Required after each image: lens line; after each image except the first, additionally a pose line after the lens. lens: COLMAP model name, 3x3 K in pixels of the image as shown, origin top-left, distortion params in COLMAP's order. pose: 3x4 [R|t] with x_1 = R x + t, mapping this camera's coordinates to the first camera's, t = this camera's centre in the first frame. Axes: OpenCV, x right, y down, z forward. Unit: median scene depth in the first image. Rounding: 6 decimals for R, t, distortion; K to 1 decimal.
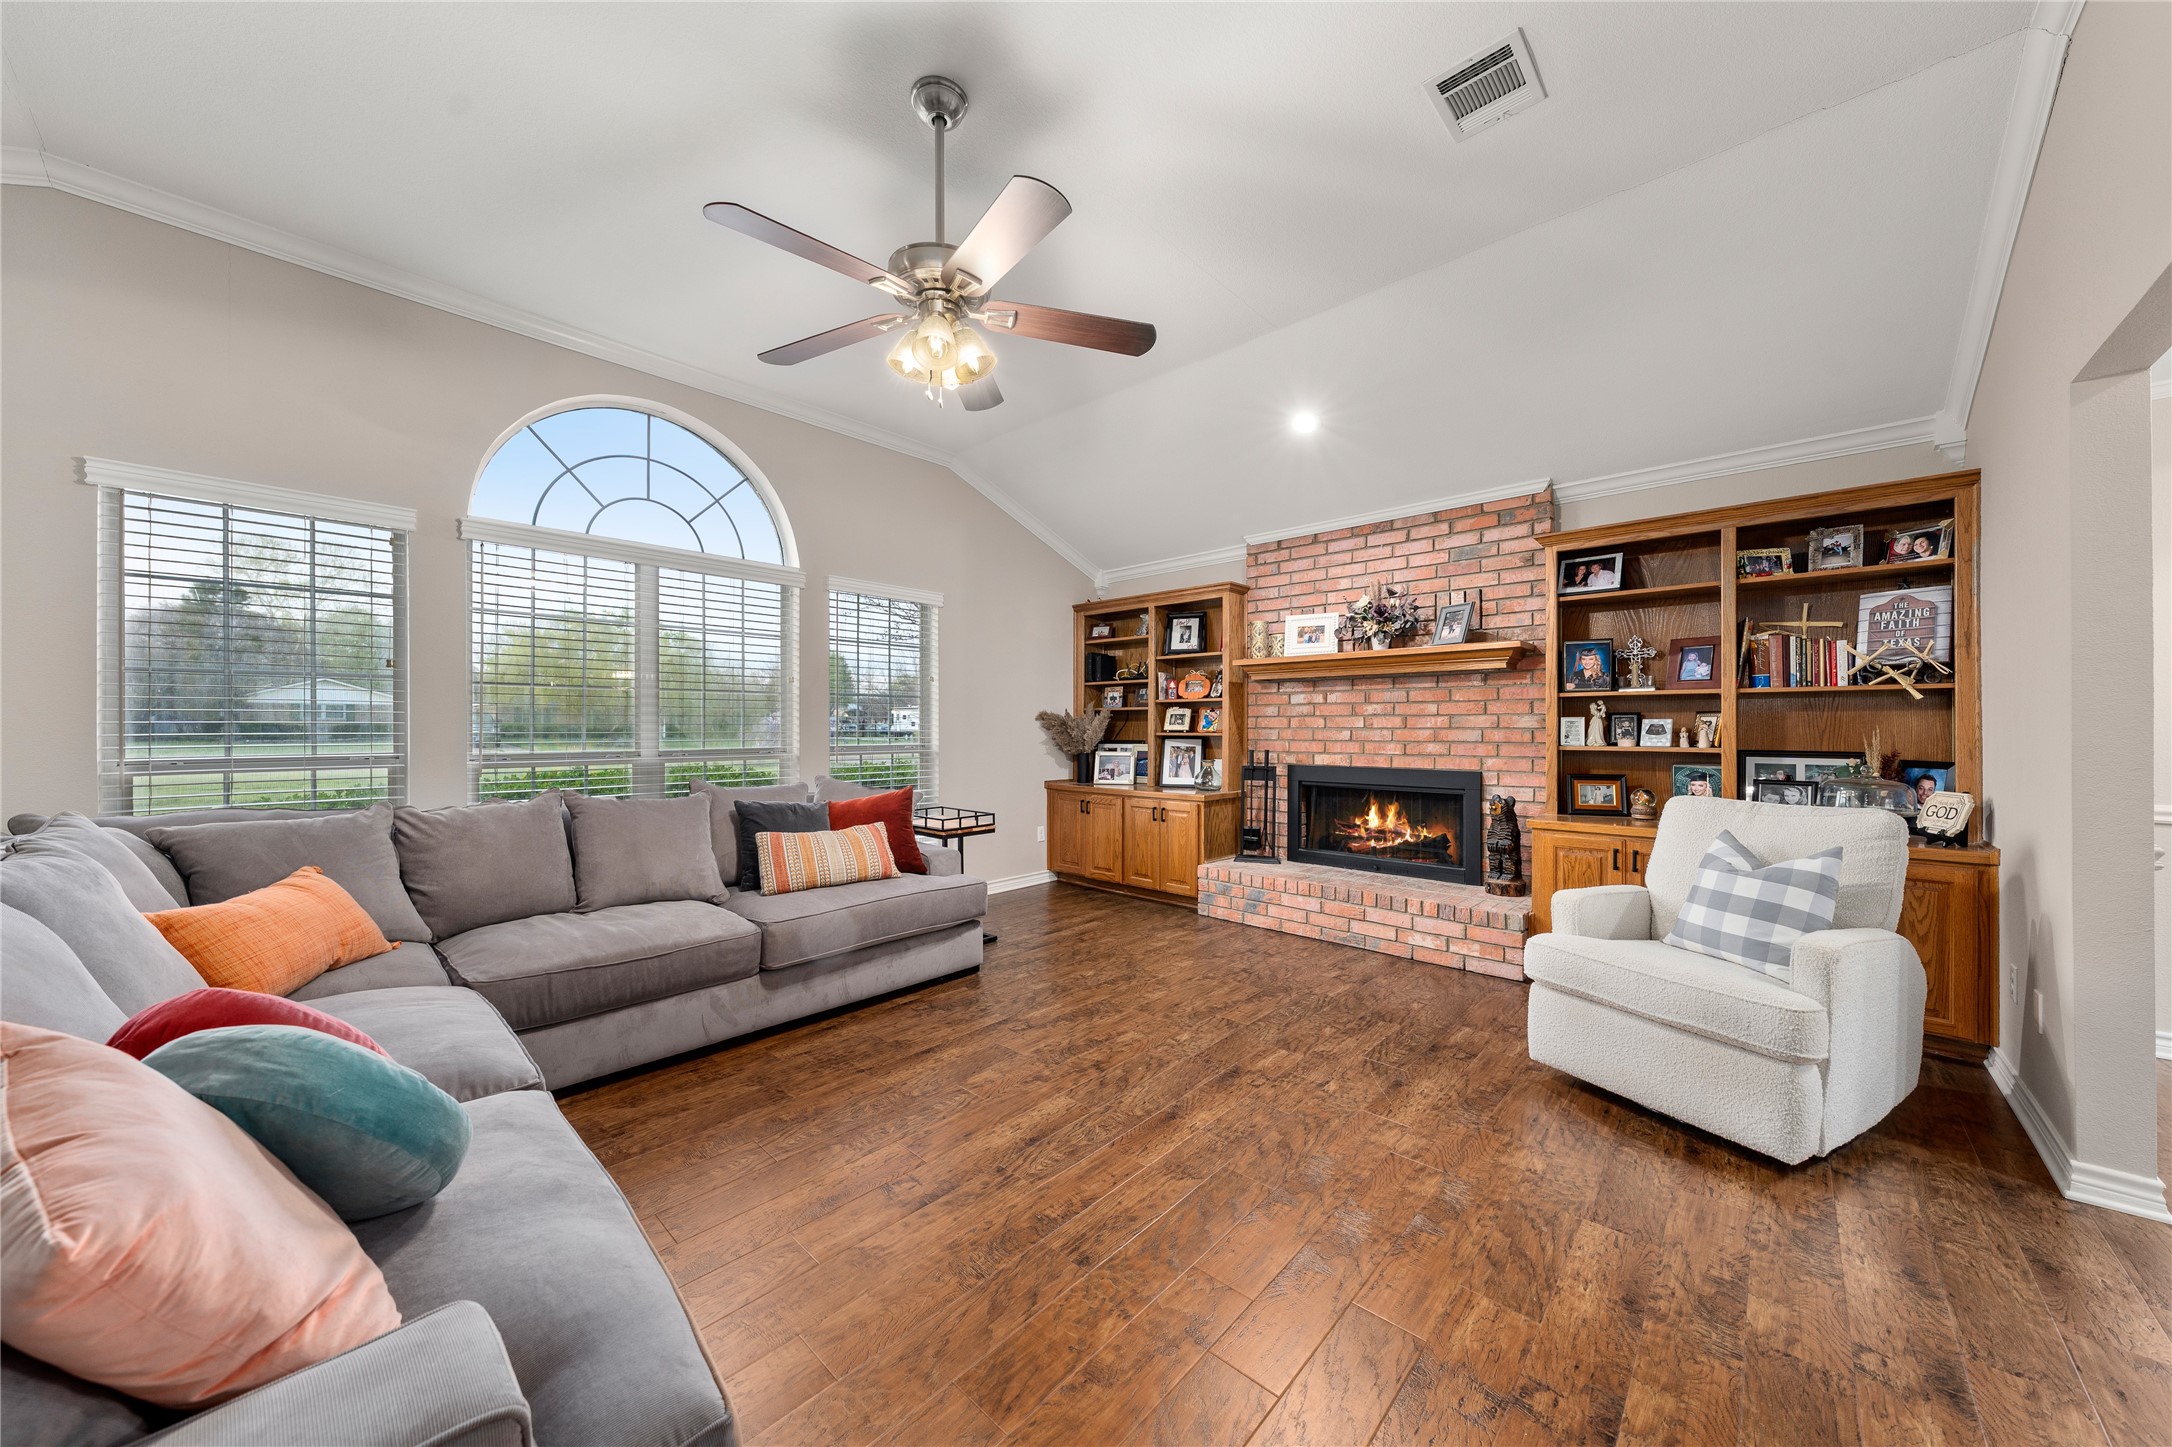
lens RADIAL K [[746.8, 0, 1090.0], [0, 746.8, 718.1], [0, 0, 1]] dist [-0.001258, 0.000136]
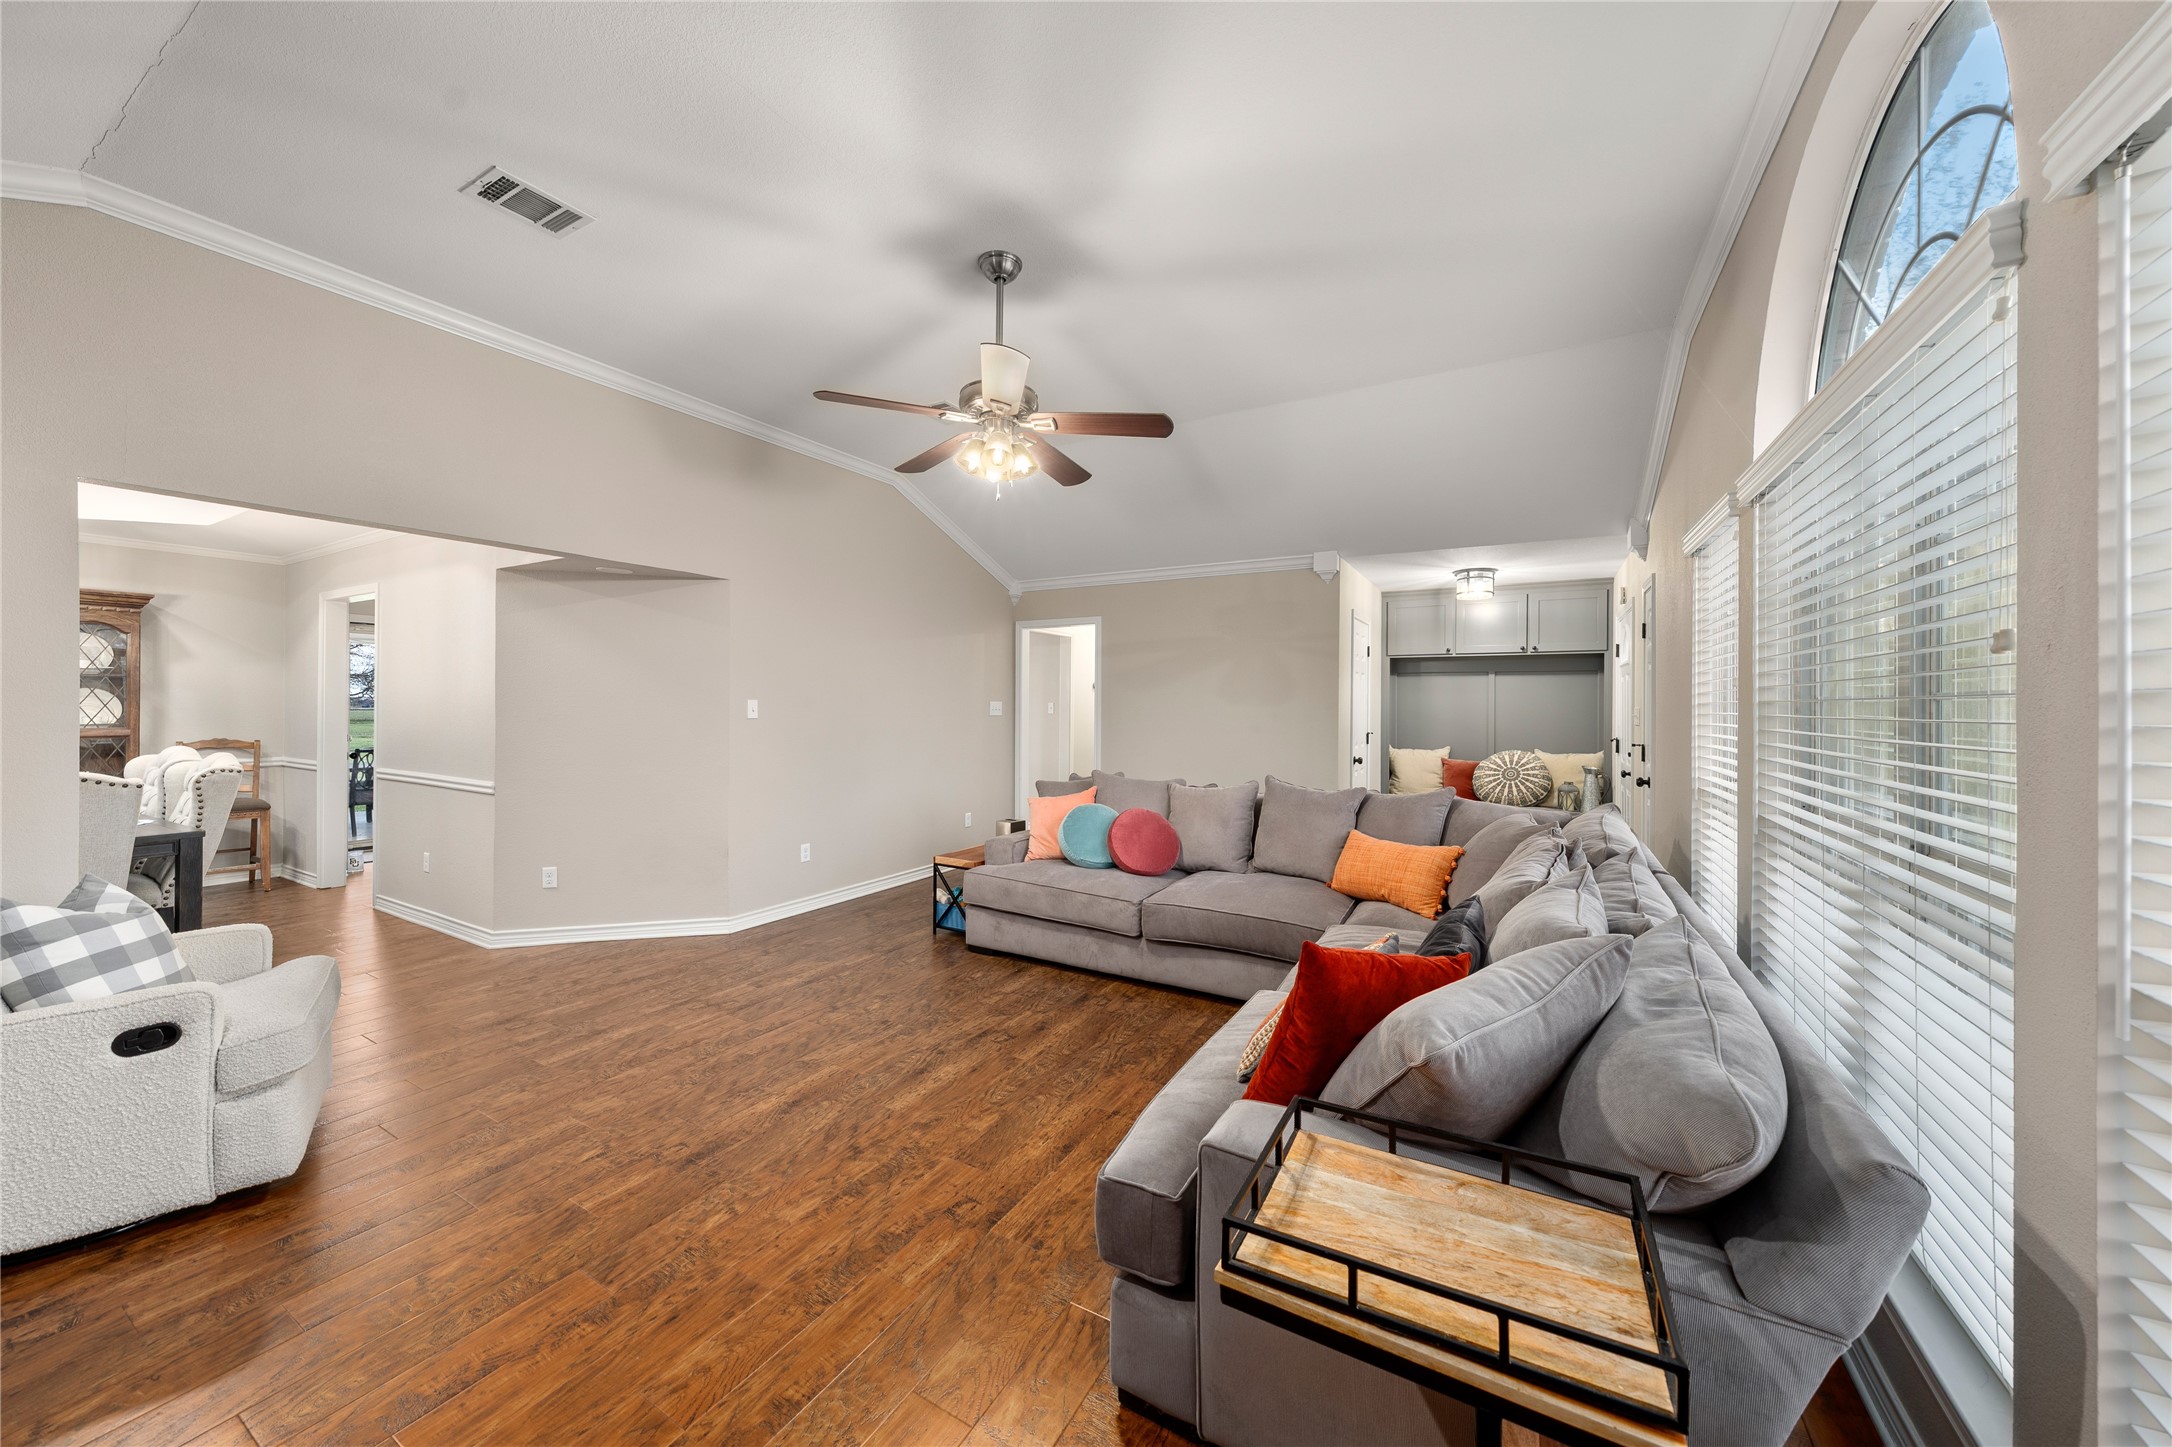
lens RADIAL K [[746.8, 0, 1090.0], [0, 746.8, 718.1], [0, 0, 1]] dist [-0.001258, 0.000136]
pose [[-0.974837, -0.003575, -0.222888, -0.037729], [-0.005460, 0.999954, 0.007843, -0.026240], [0.222850, 0.008863, -0.974812, 1.218750]]
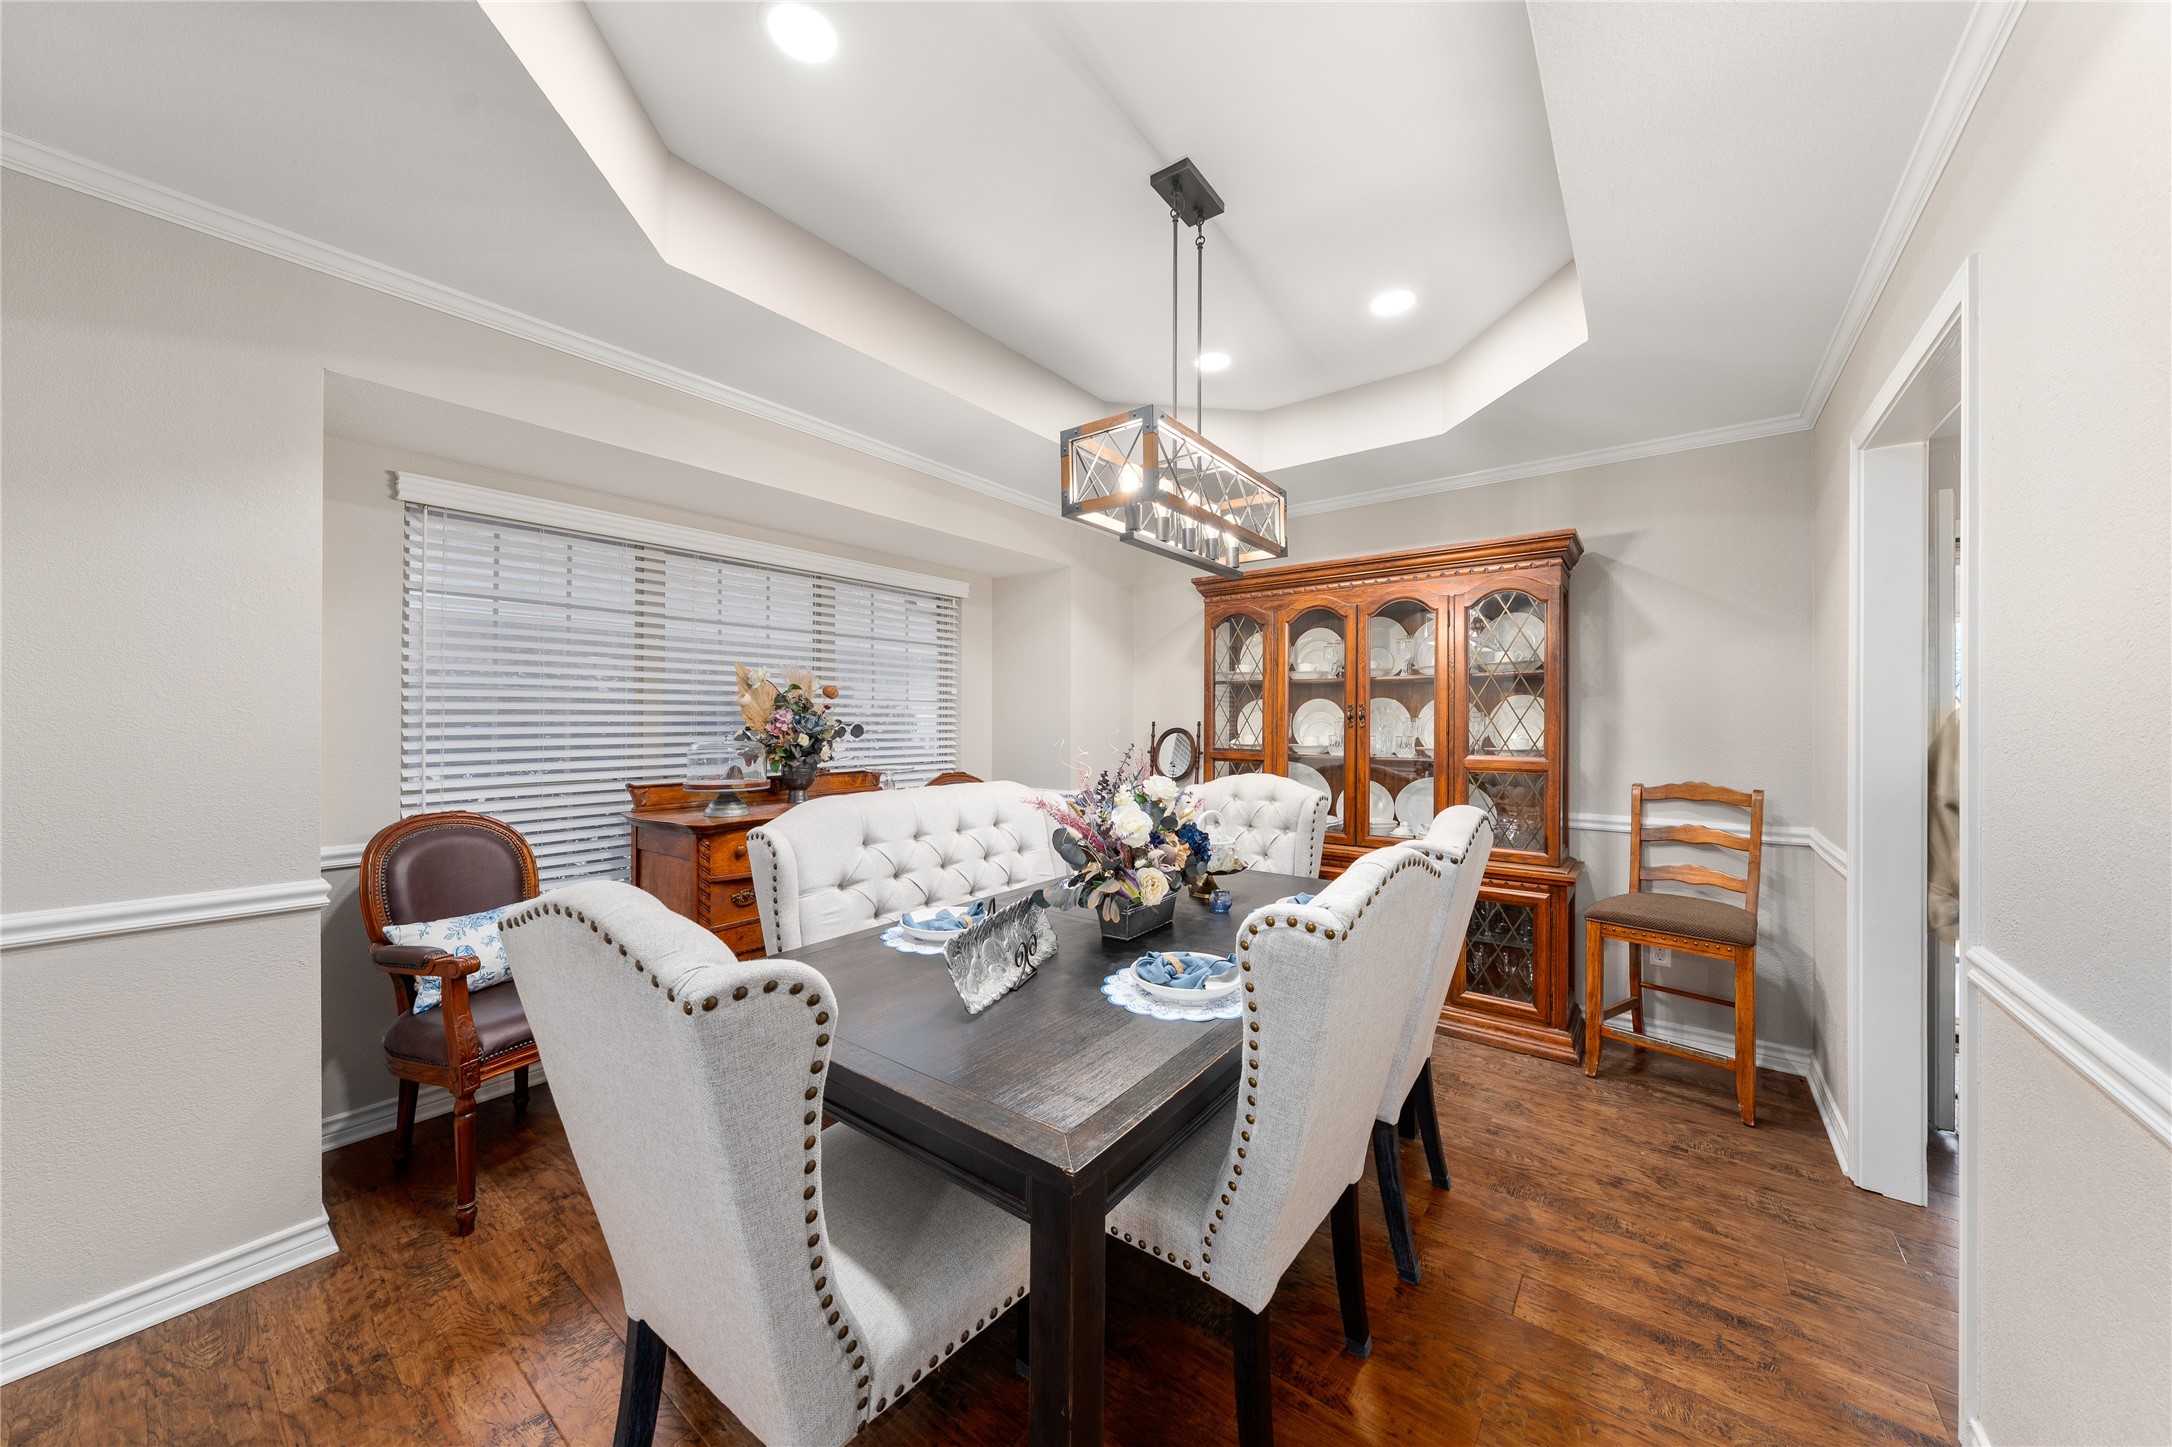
lens RADIAL K [[746.8, 0, 1090.0], [0, 746.8, 718.1], [0, 0, 1]] dist [-0.001258, 0.000136]
pose [[-0.088109, 0.004729, 0.996100, 0.524129], [-0.011997, 0.999911, -0.005808, -0.021551], [-0.996039, -0.012462, -0.088045, 0.202176]]
